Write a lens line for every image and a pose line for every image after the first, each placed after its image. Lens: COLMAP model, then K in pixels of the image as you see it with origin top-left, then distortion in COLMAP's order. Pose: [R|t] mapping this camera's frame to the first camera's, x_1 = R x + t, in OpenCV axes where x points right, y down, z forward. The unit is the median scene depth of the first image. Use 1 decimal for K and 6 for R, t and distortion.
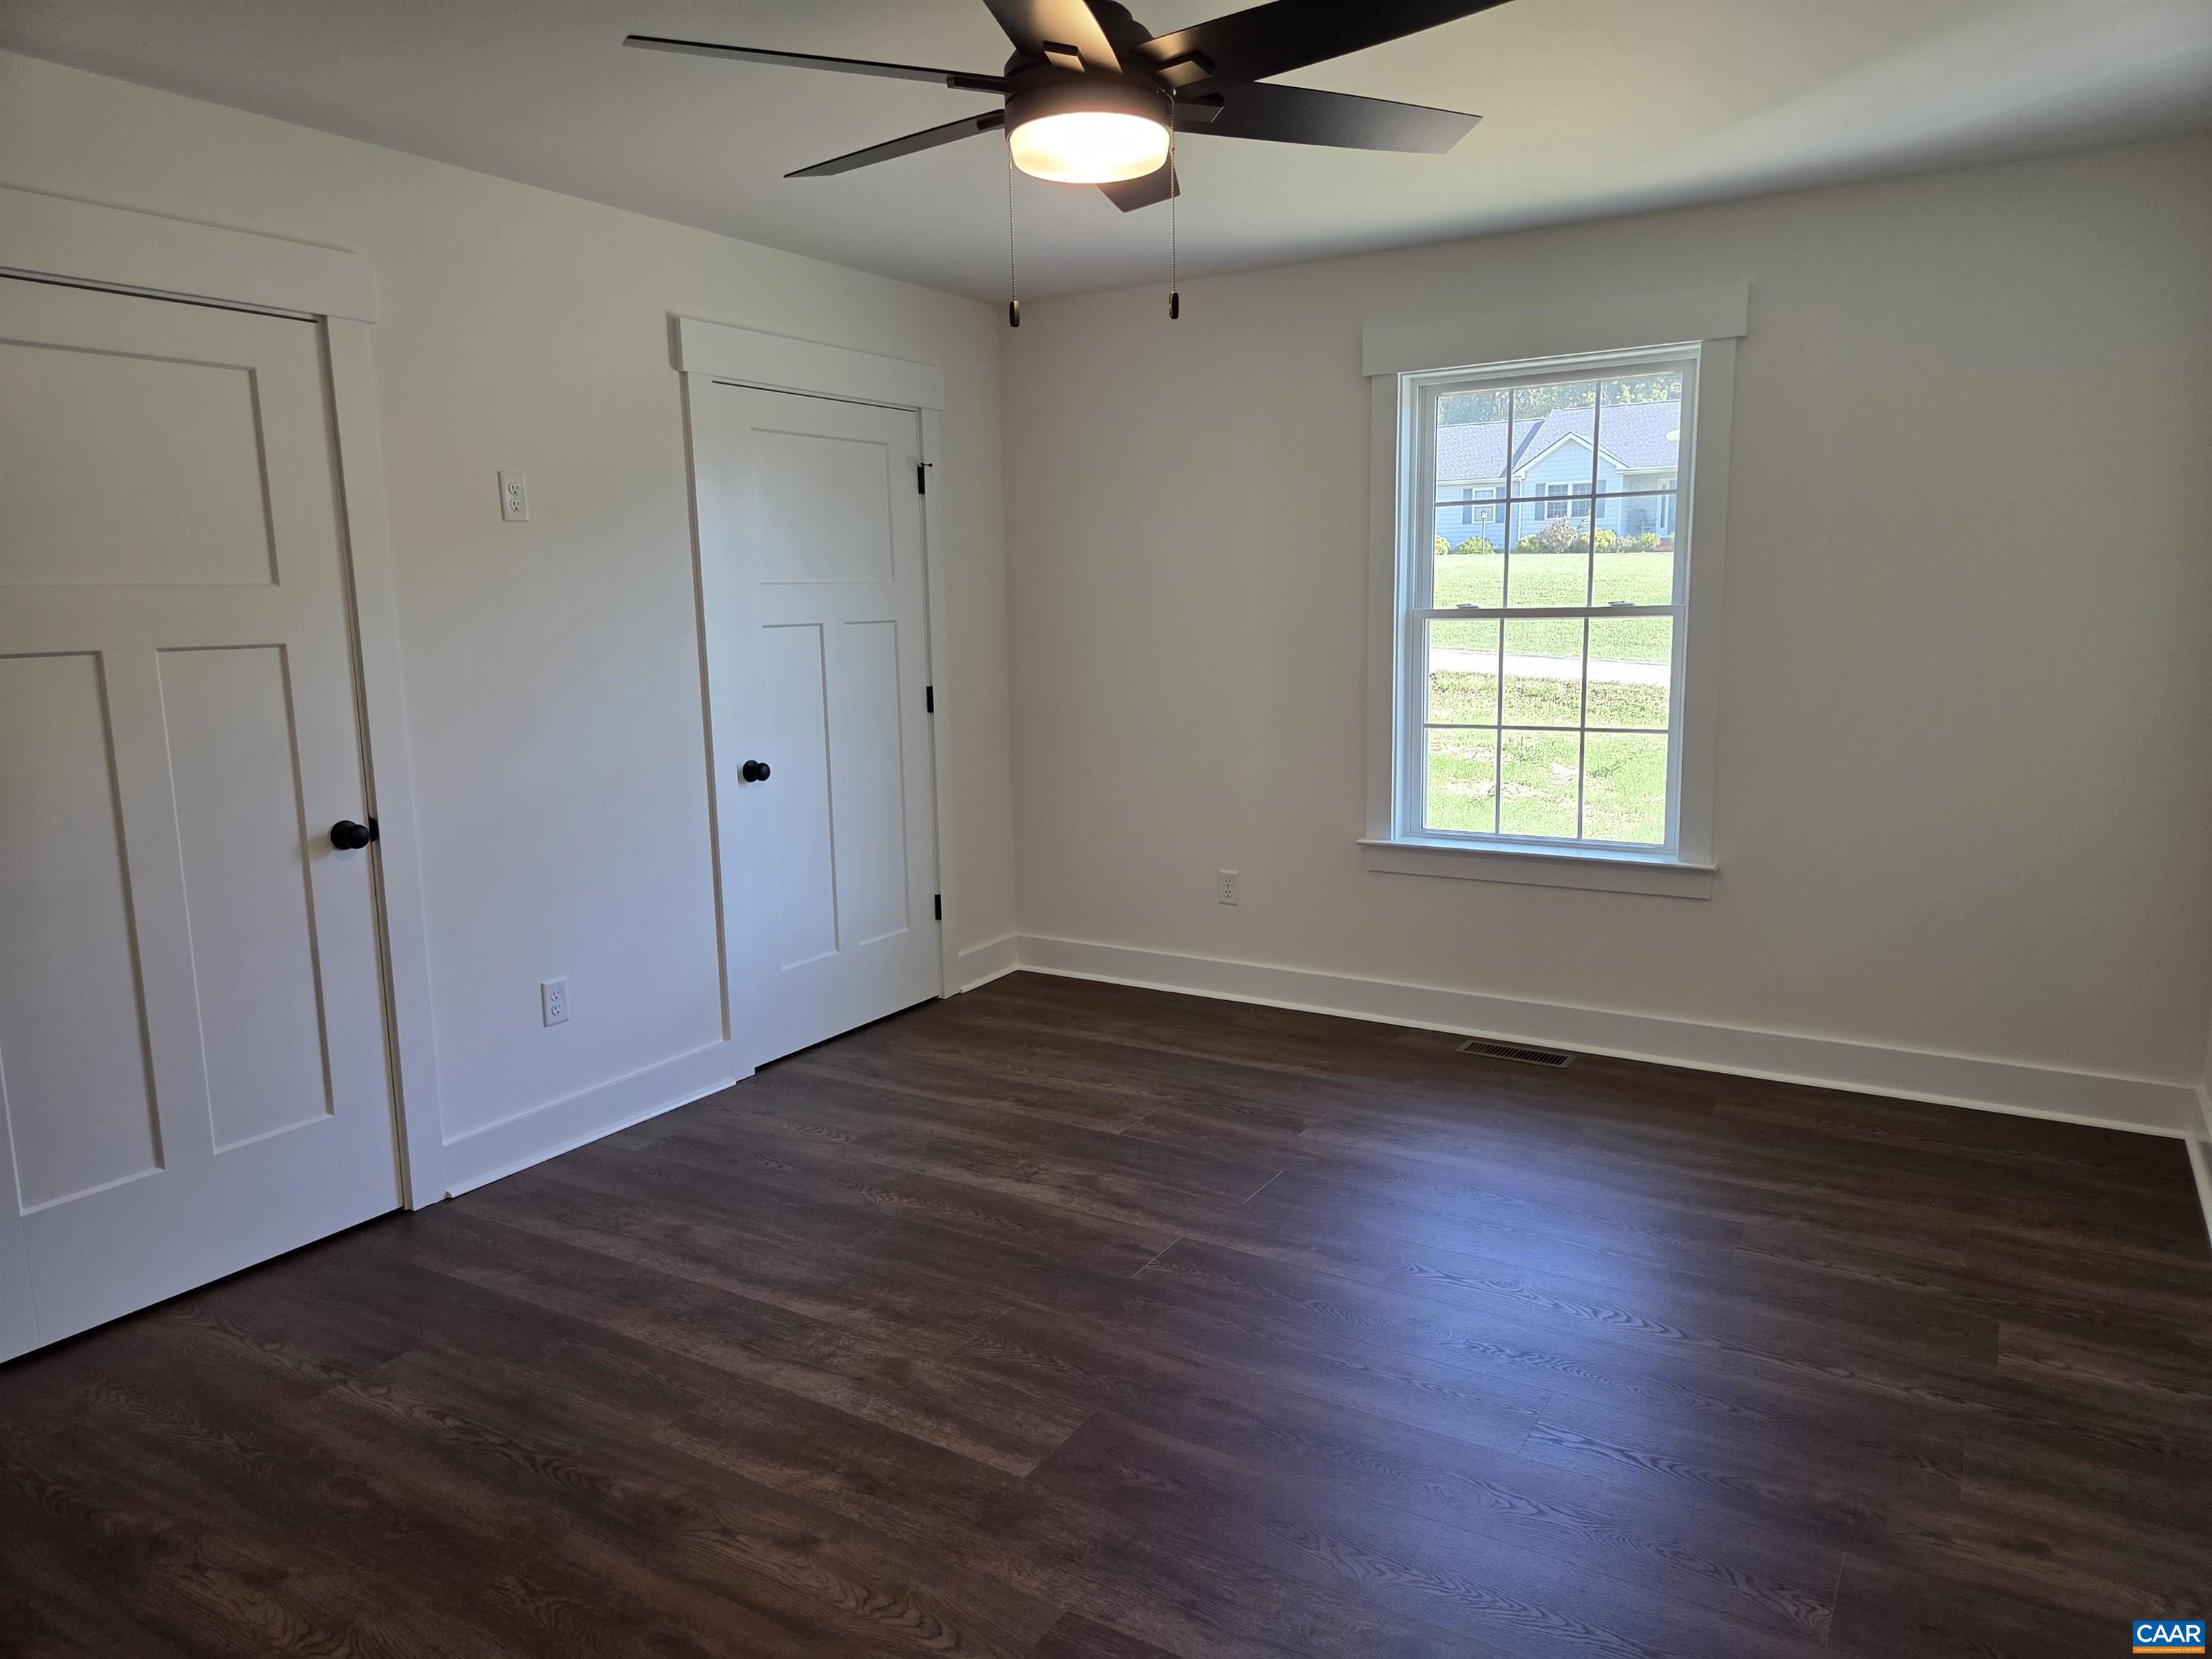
lens RADIAL K [[1469.2, 0, 1115.8], [0, 1469.2, 811.7], [0, 0, 1]] dist [0.082094, -0.083643]
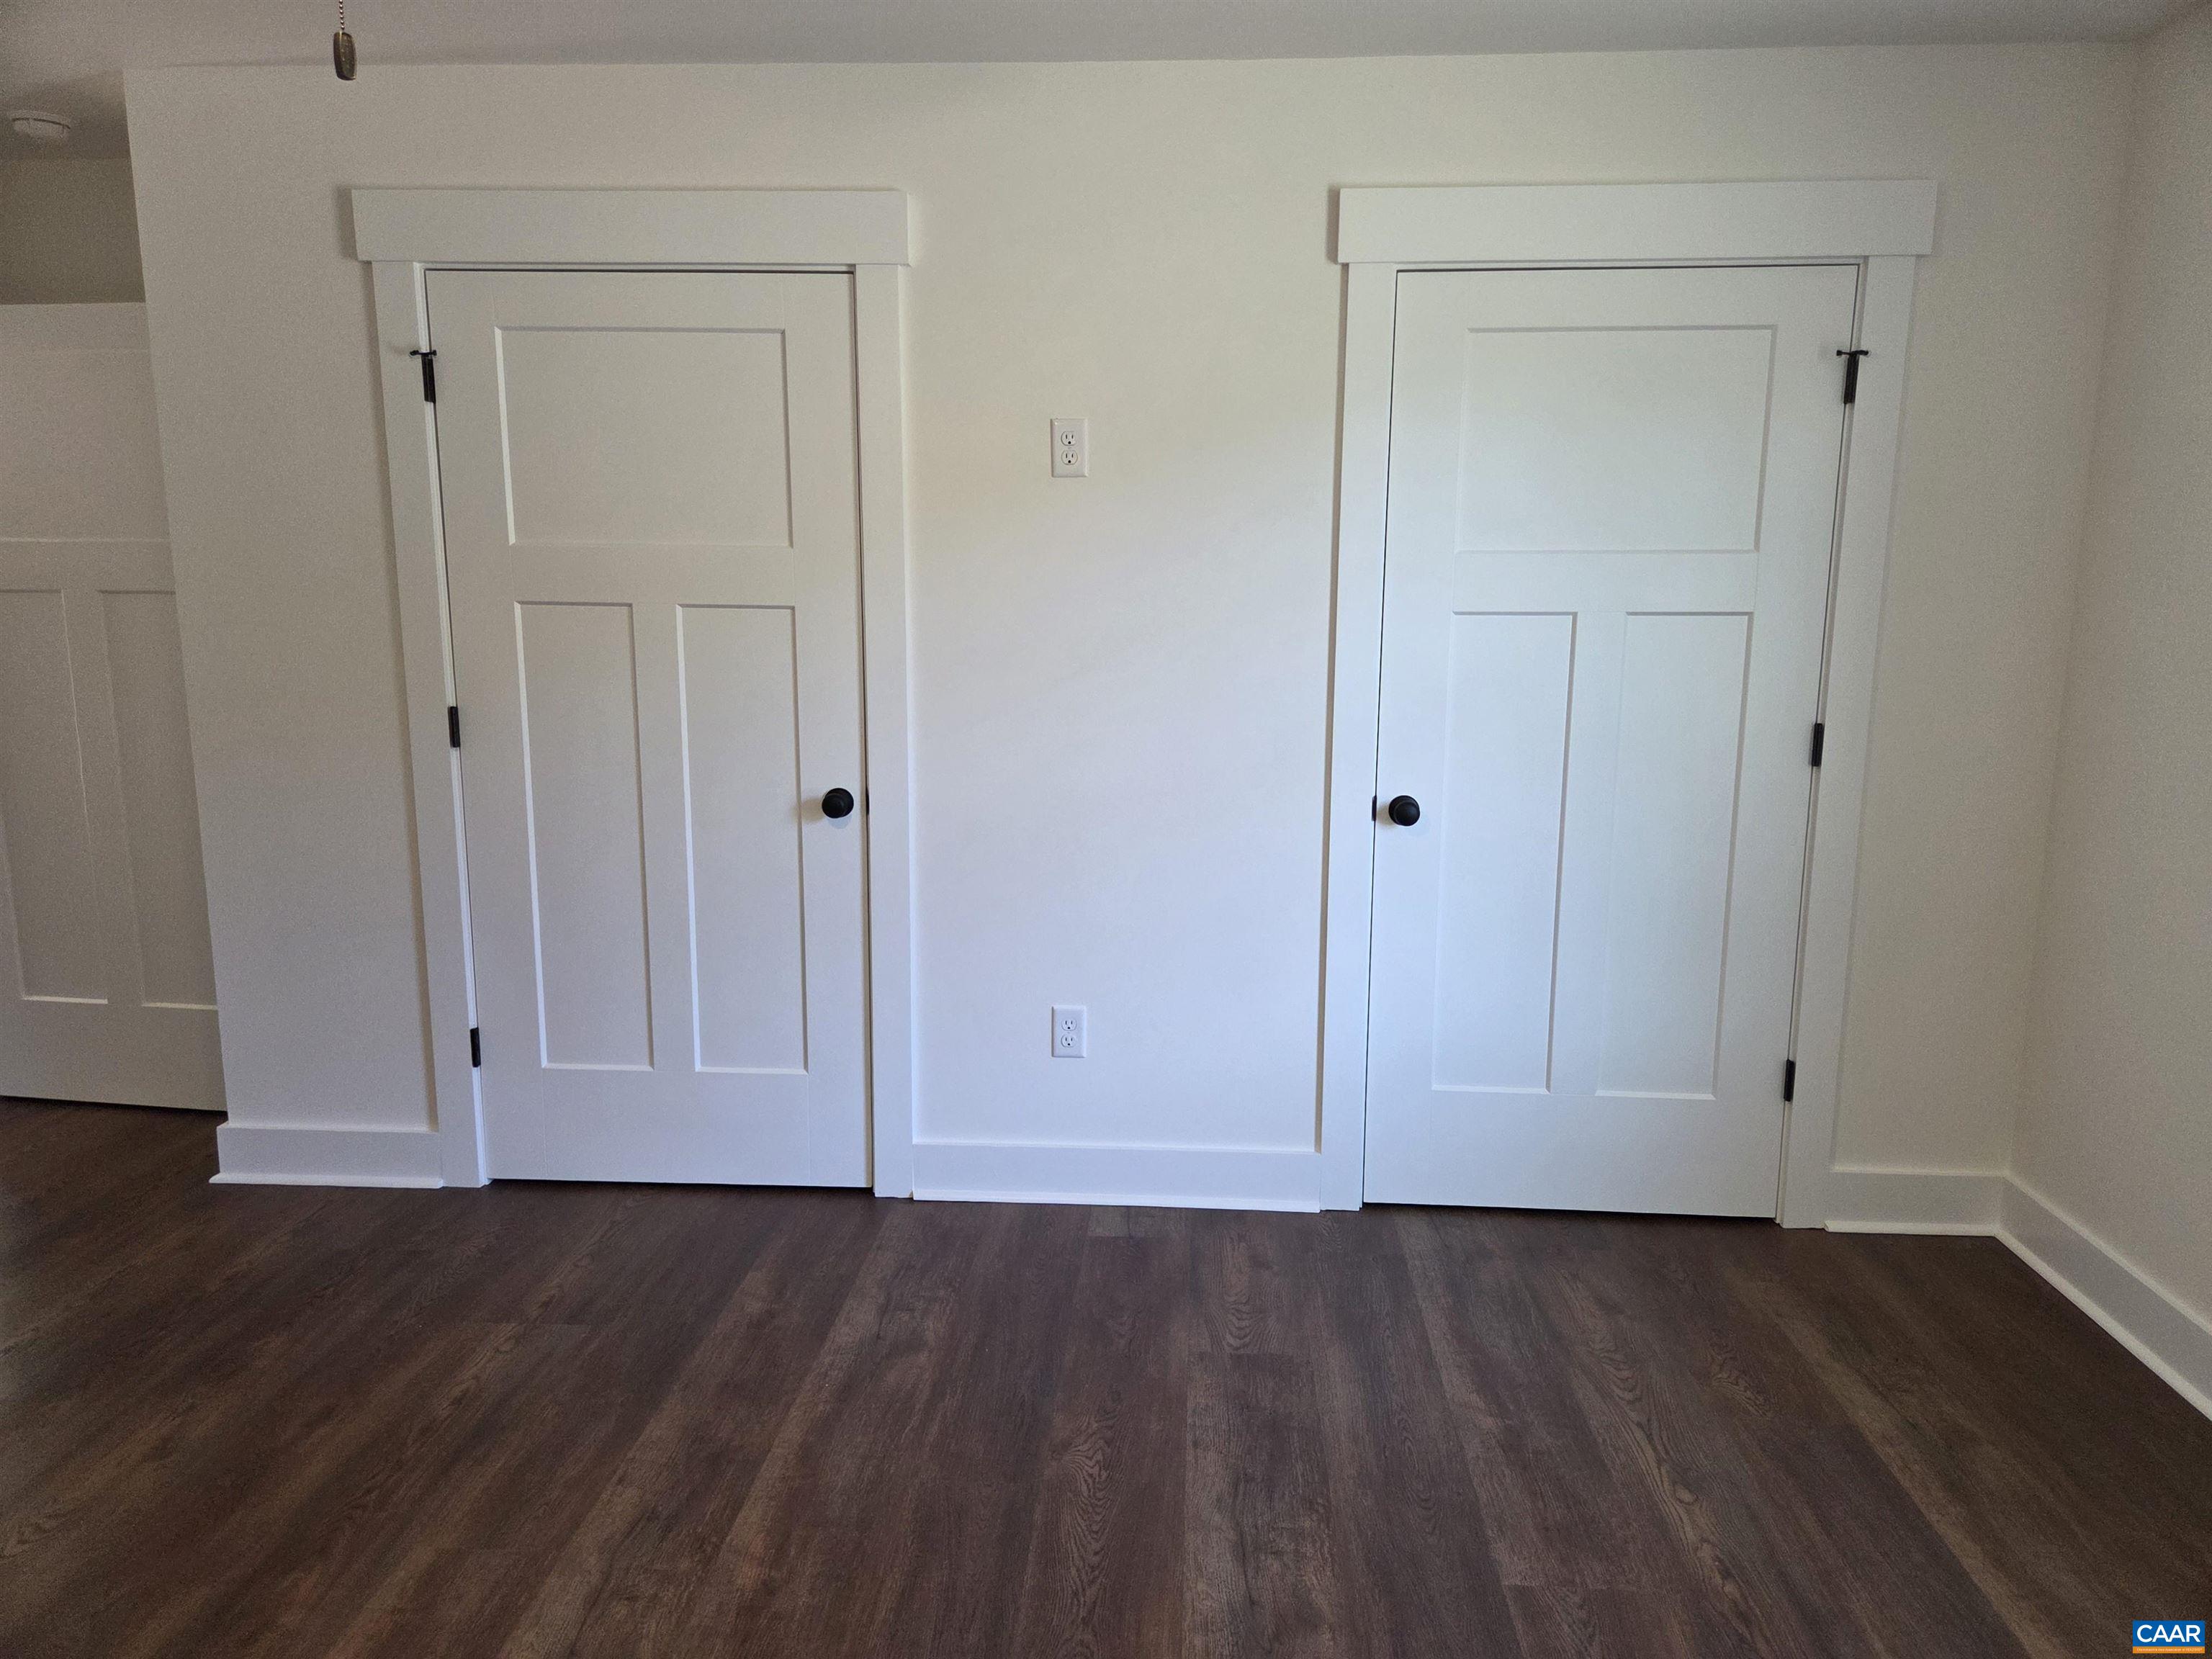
lens RADIAL K [[1469.2, 0, 1115.8], [0, 1469.2, 811.7], [0, 0, 1]] dist [0.082094, -0.083643]
pose [[0.470623, 0.166908, -0.866404, 0.319994], [-0.148372, 0.982933, 0.108762, -0.085668], [0.869770, 0.077364, 0.487355, 0.525836]]
